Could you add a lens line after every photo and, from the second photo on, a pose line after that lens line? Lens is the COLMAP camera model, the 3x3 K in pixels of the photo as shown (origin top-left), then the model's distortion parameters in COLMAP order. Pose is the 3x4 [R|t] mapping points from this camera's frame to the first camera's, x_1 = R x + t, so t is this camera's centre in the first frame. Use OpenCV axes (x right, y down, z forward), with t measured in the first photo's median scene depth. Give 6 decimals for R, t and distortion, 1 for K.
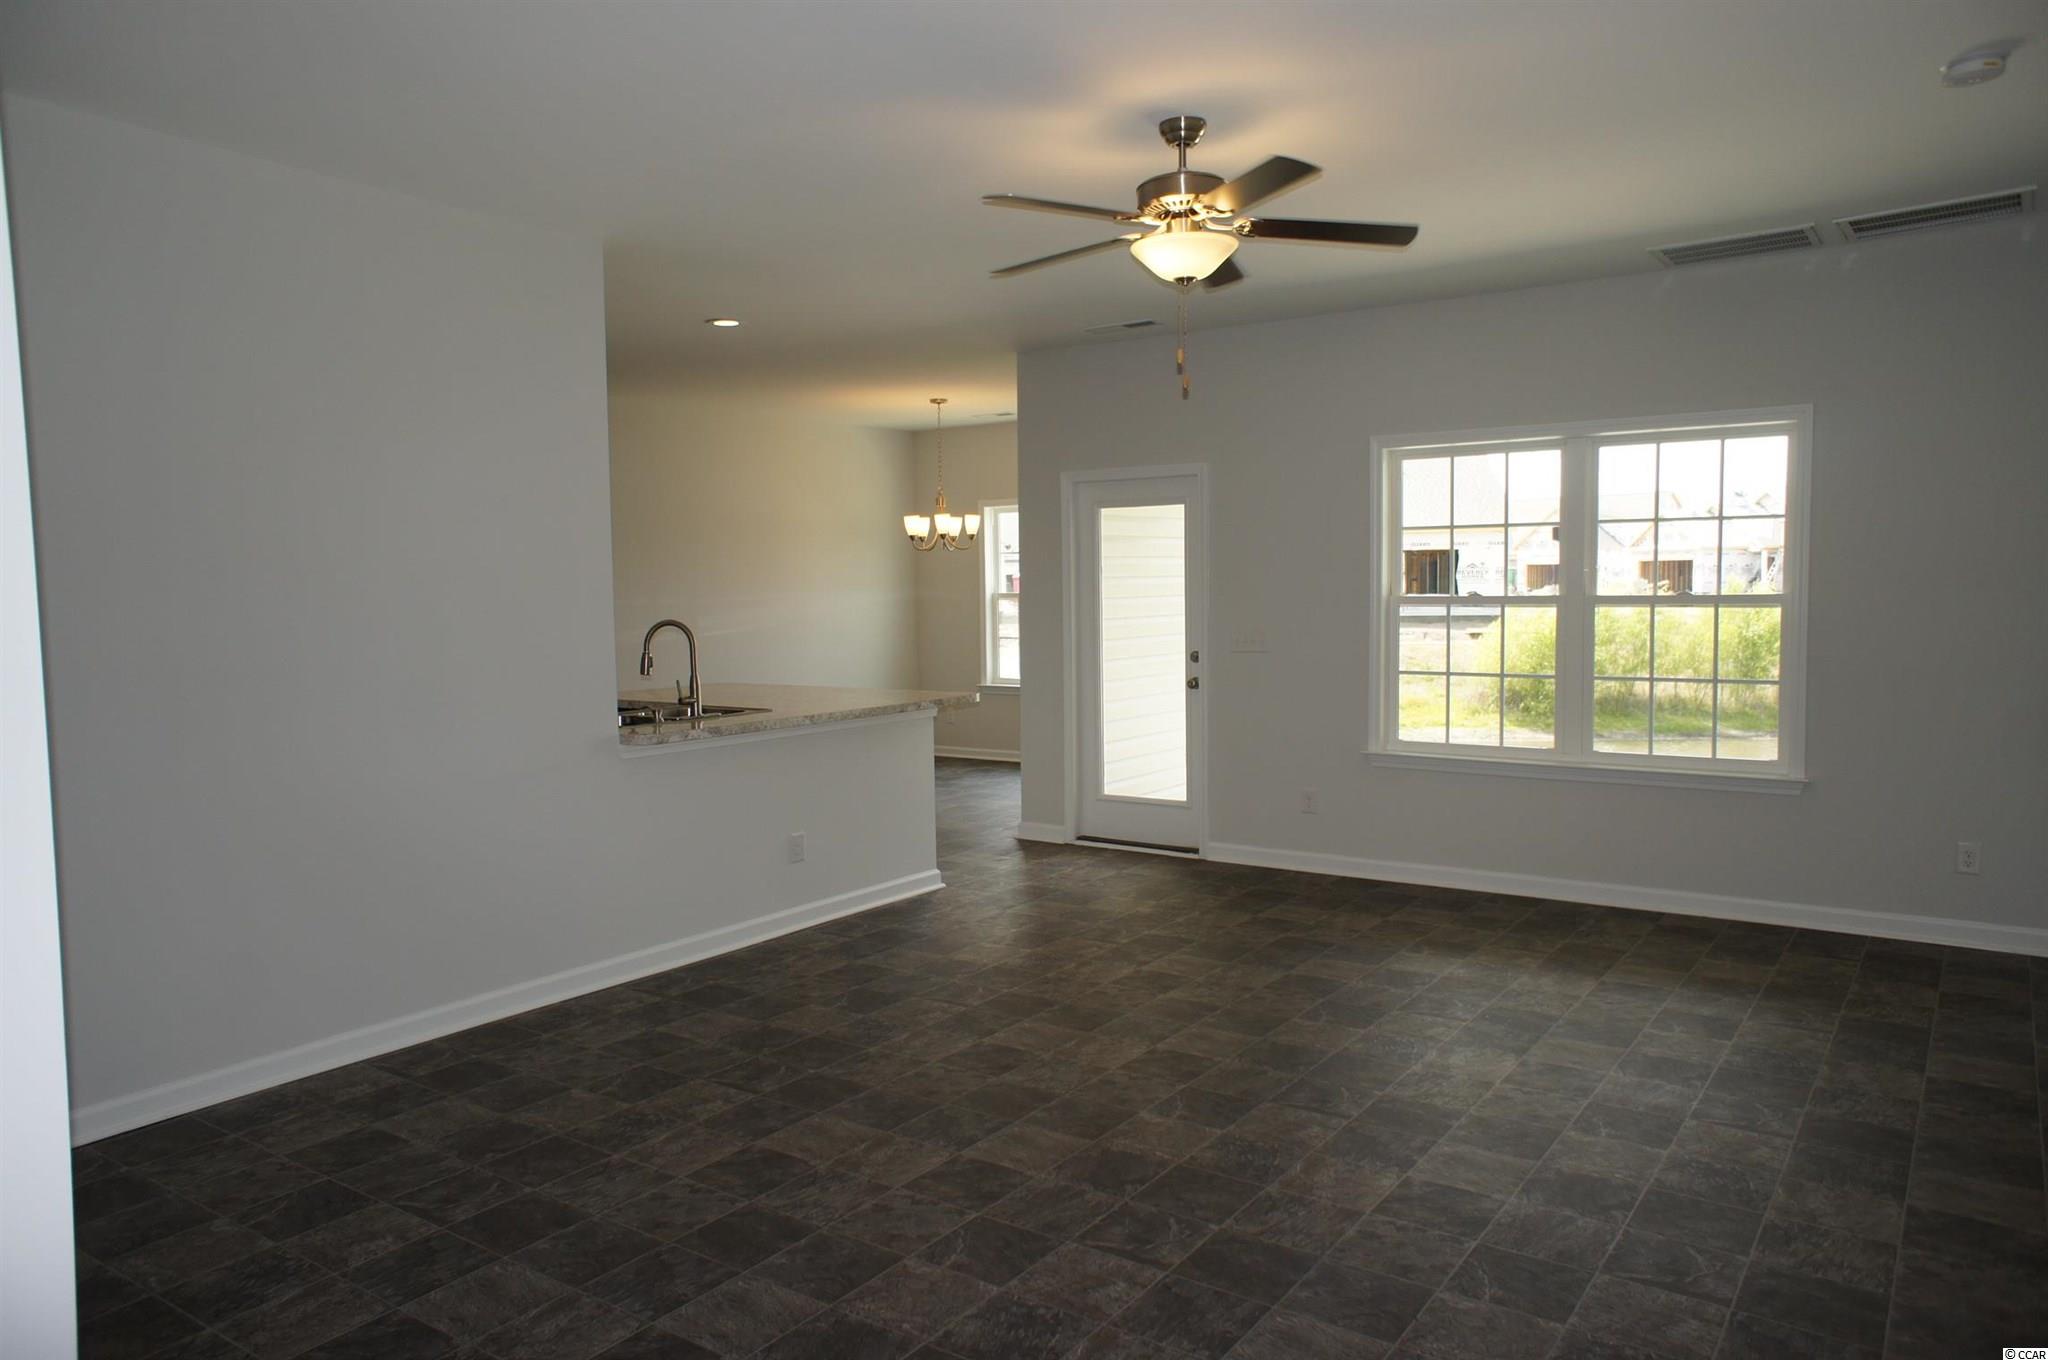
lens RADIAL K [[1391.3, 0, 1005.9], [0, 1391.3, 679.3], [0, 0, 1]] dist [-0.068985, 0.105758]
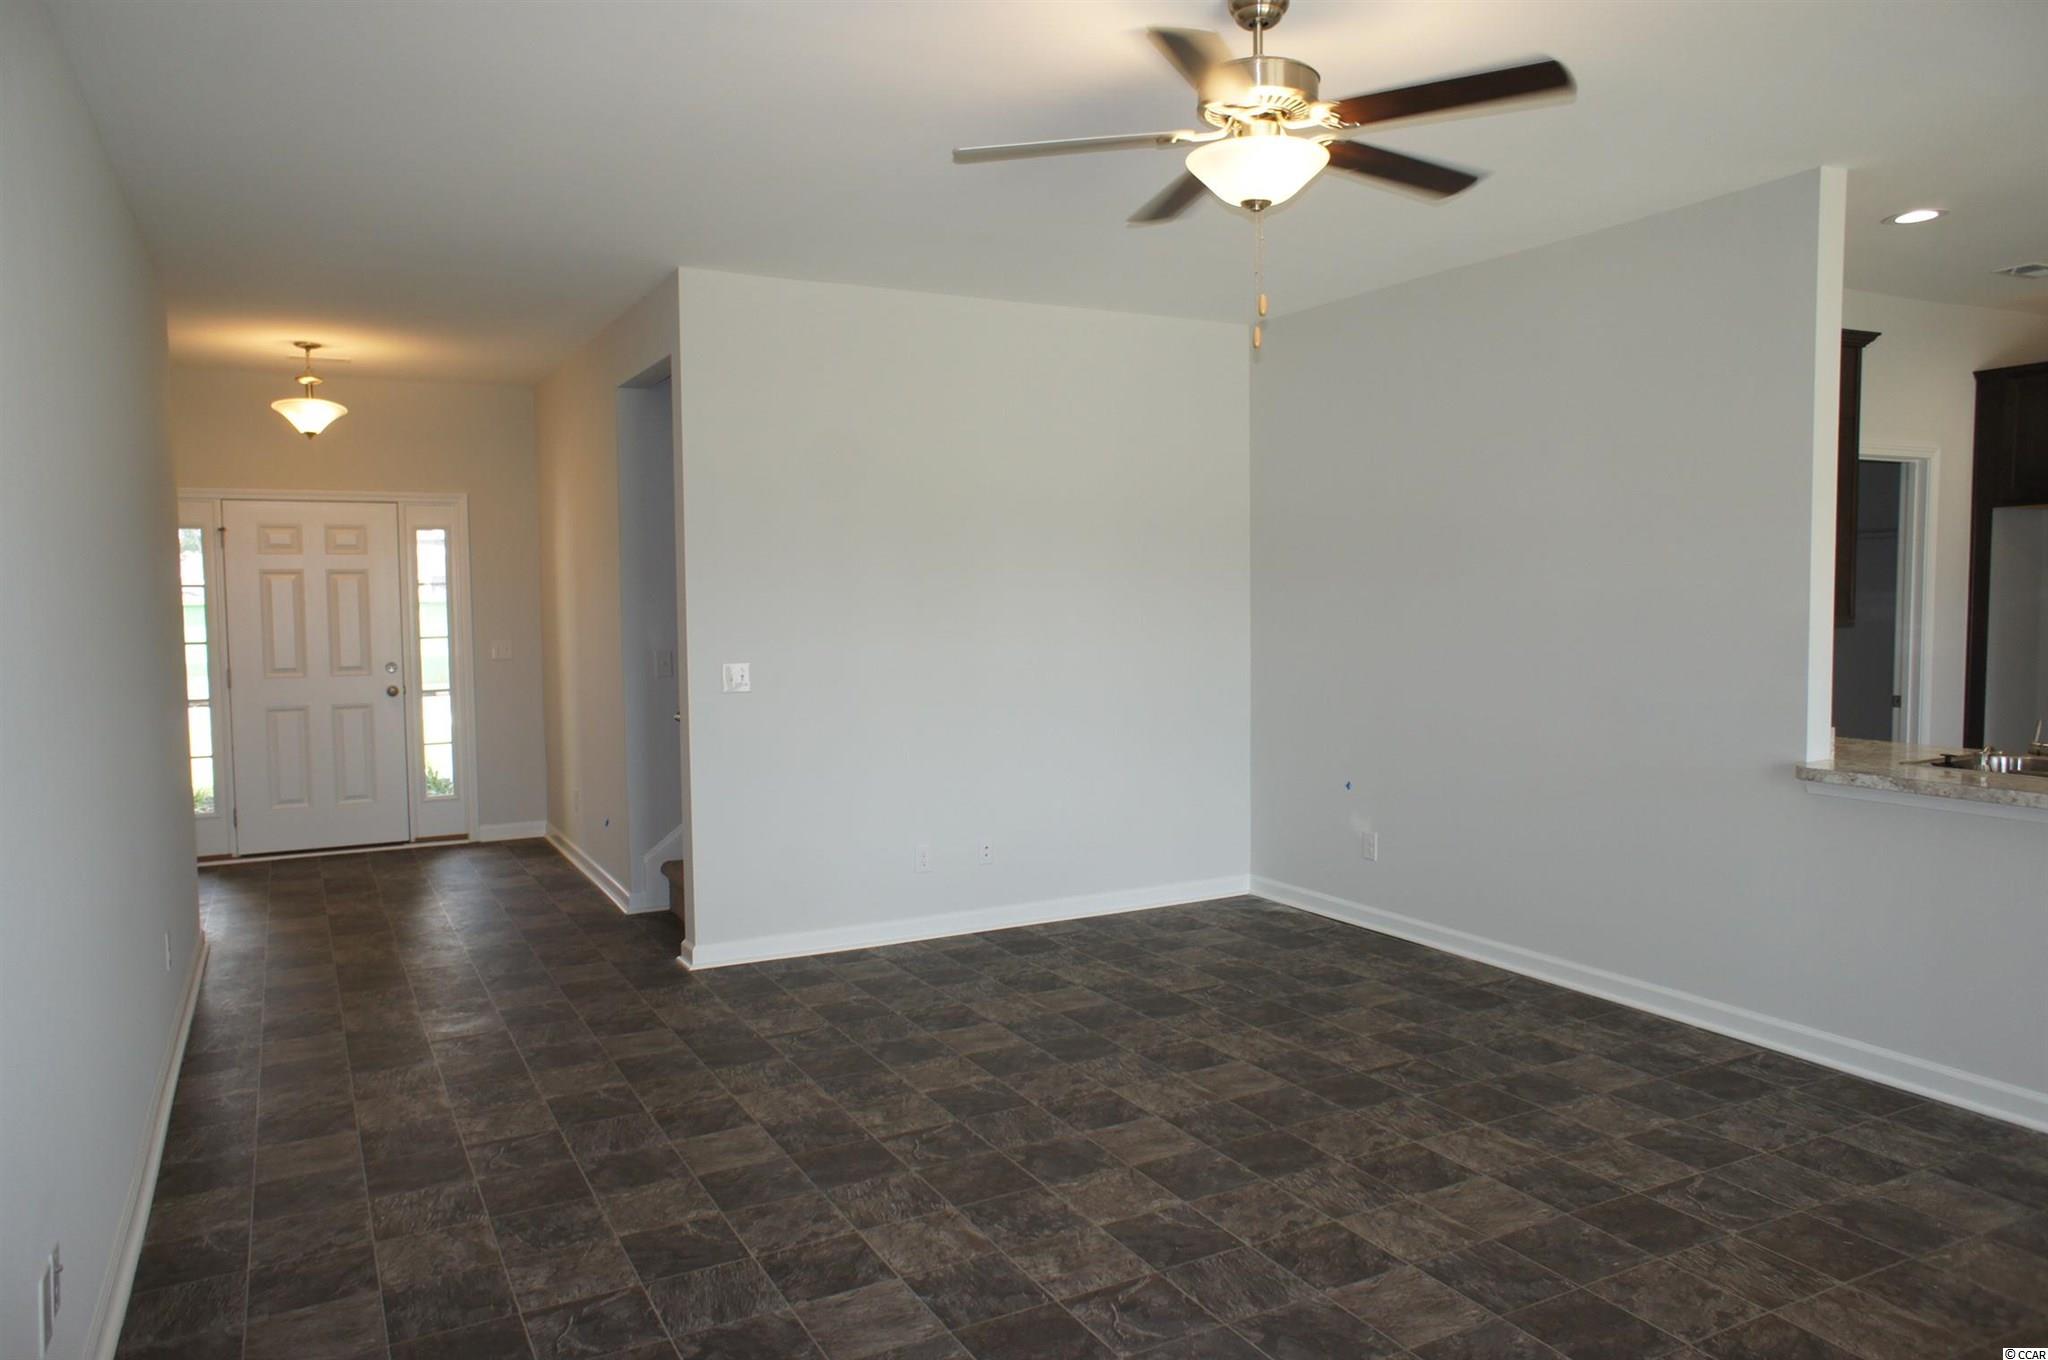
lens RADIAL K [[1391.3, 0, 1005.9], [0, 1391.3, 679.3], [0, 0, 1]] dist [-0.068985, 0.105758]
pose [[-0.444325, 0.077651, -0.892494, 0.988268], [-0.043057, 0.993234, 0.107851, -0.113549], [0.894830, 0.086349, -0.437975, 1.375136]]
